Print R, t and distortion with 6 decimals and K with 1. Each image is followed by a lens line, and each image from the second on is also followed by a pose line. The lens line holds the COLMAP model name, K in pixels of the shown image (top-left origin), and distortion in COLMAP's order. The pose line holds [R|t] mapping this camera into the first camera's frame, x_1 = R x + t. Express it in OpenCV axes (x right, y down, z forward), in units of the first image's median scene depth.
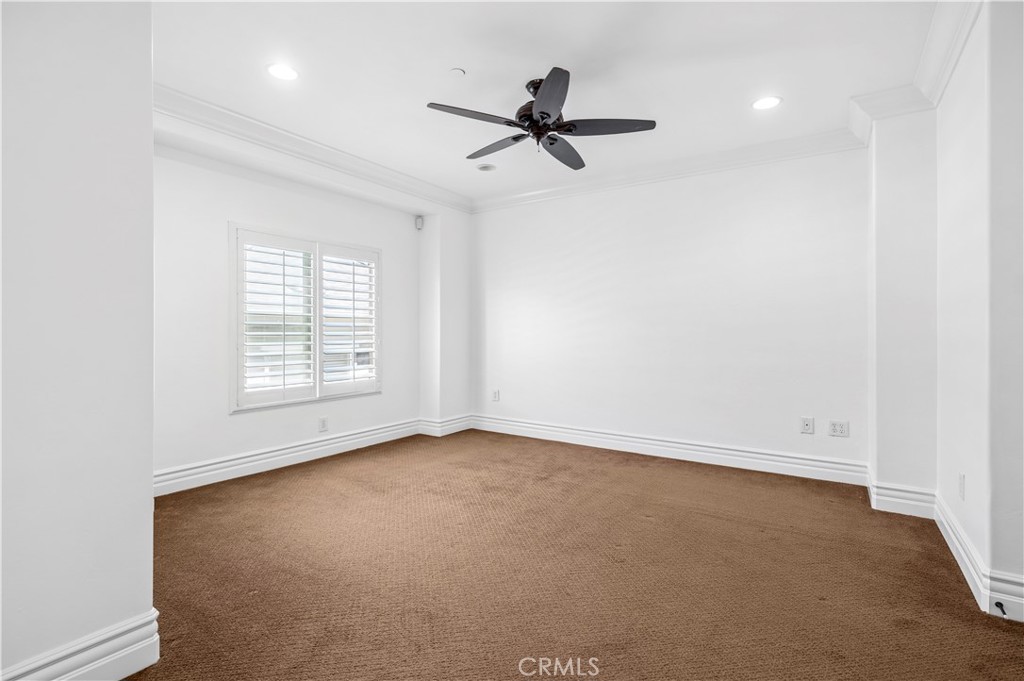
lens RADIAL K [[472.4, 0, 509.8], [0, 472.4, 336.4], [0, 0, 1]] dist [0.002518, -0.001527]
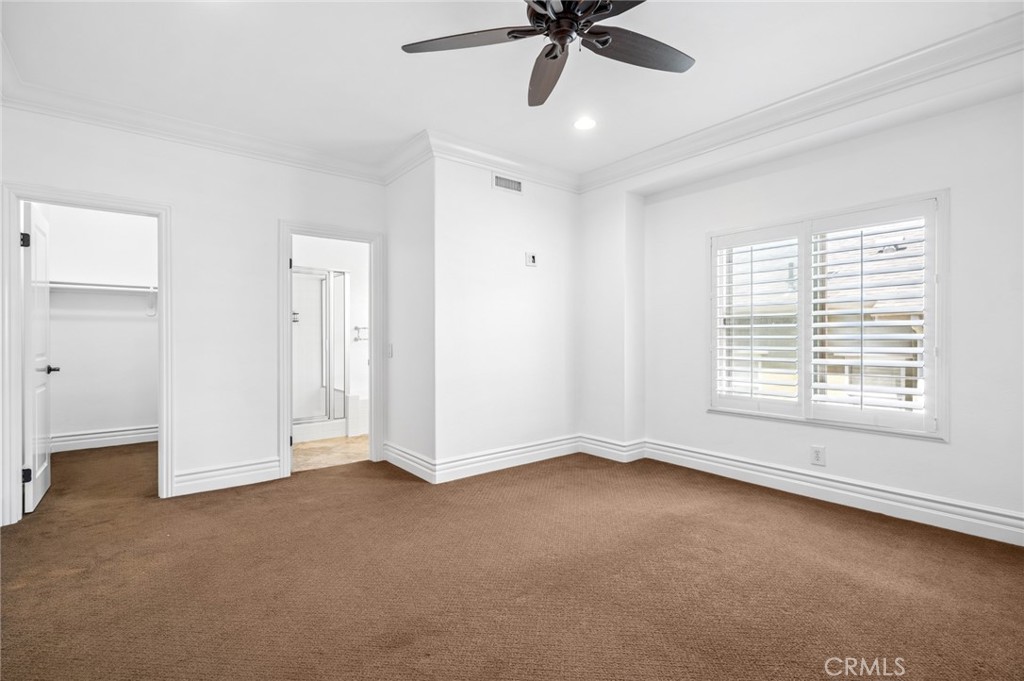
lens RADIAL K [[472.4, 0, 509.1], [0, 472.4, 338.3], [0, 0, 1]] dist [0.002518, -0.001527]
pose [[-0.291357, 0.006018, -0.956596, 0.509350], [-0.004266, 0.999962, 0.007590, -0.008431], [0.956605, 0.006293, -0.291320, 0.789960]]
